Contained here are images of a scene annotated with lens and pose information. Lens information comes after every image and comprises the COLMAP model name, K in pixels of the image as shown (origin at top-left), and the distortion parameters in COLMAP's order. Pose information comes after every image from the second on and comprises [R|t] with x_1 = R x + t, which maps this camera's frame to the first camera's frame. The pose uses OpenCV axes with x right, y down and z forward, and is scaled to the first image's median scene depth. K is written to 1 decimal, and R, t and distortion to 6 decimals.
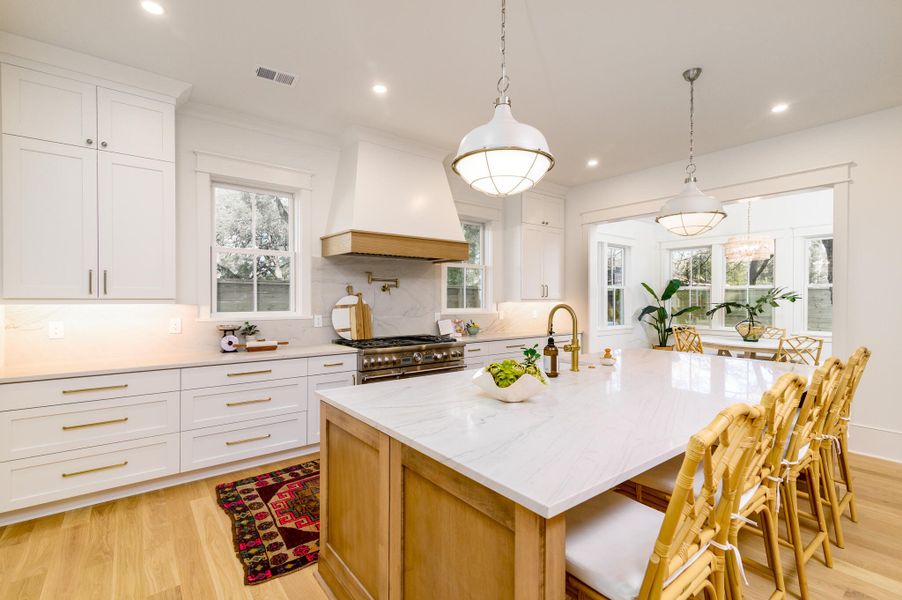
lens RADIAL K [[401.0, 0, 437.2], [0, 401.0, 300.0], [0, 0, 1]] dist [0.003982, 0.000077]
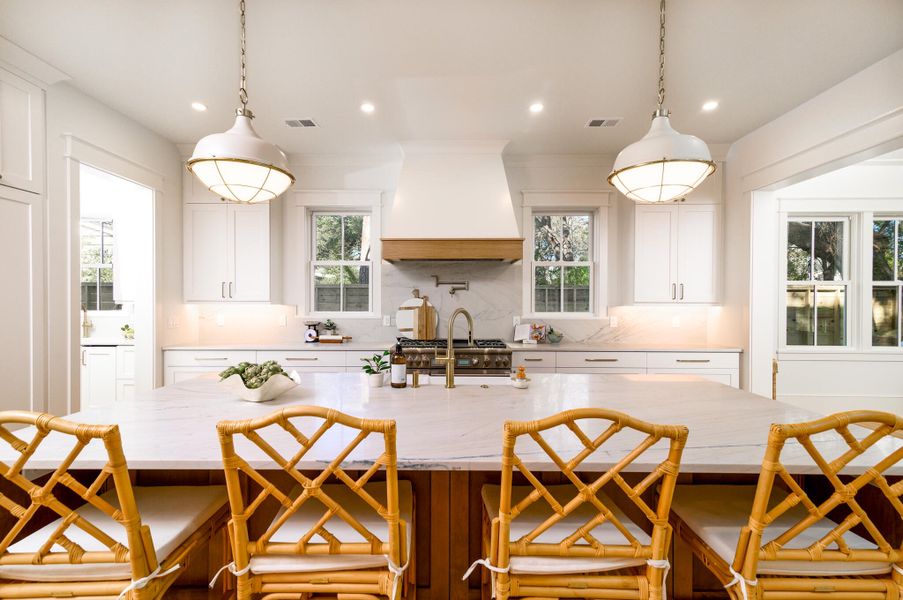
lens RADIAL K [[405.9, 0, 450.7], [0, 405.9, 302.0], [0, 0, 1]] dist [0.007144, -0.000200]
pose [[0.803477, 0.008309, -0.595278, 0.513997], [-0.004895, 0.999961, 0.007350, -0.009686], [0.595316, -0.002992, 0.803486, 0.173885]]
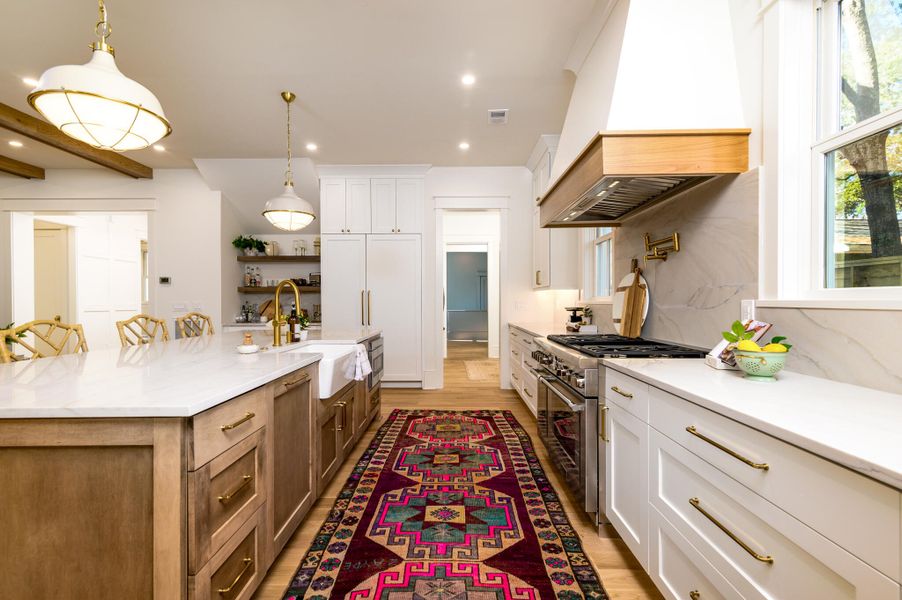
lens RADIAL K [[405.4, 0, 450.2], [0, 405.4, 302.0], [0, 0, 1]] dist [0.007144, -0.000200]
pose [[-0.594658, 0.000961, -0.803978, 0.548786], [-0.000774, 0.999998, 0.001767, 0.038237], [0.803979, 0.001674, -0.594656, 1.170462]]
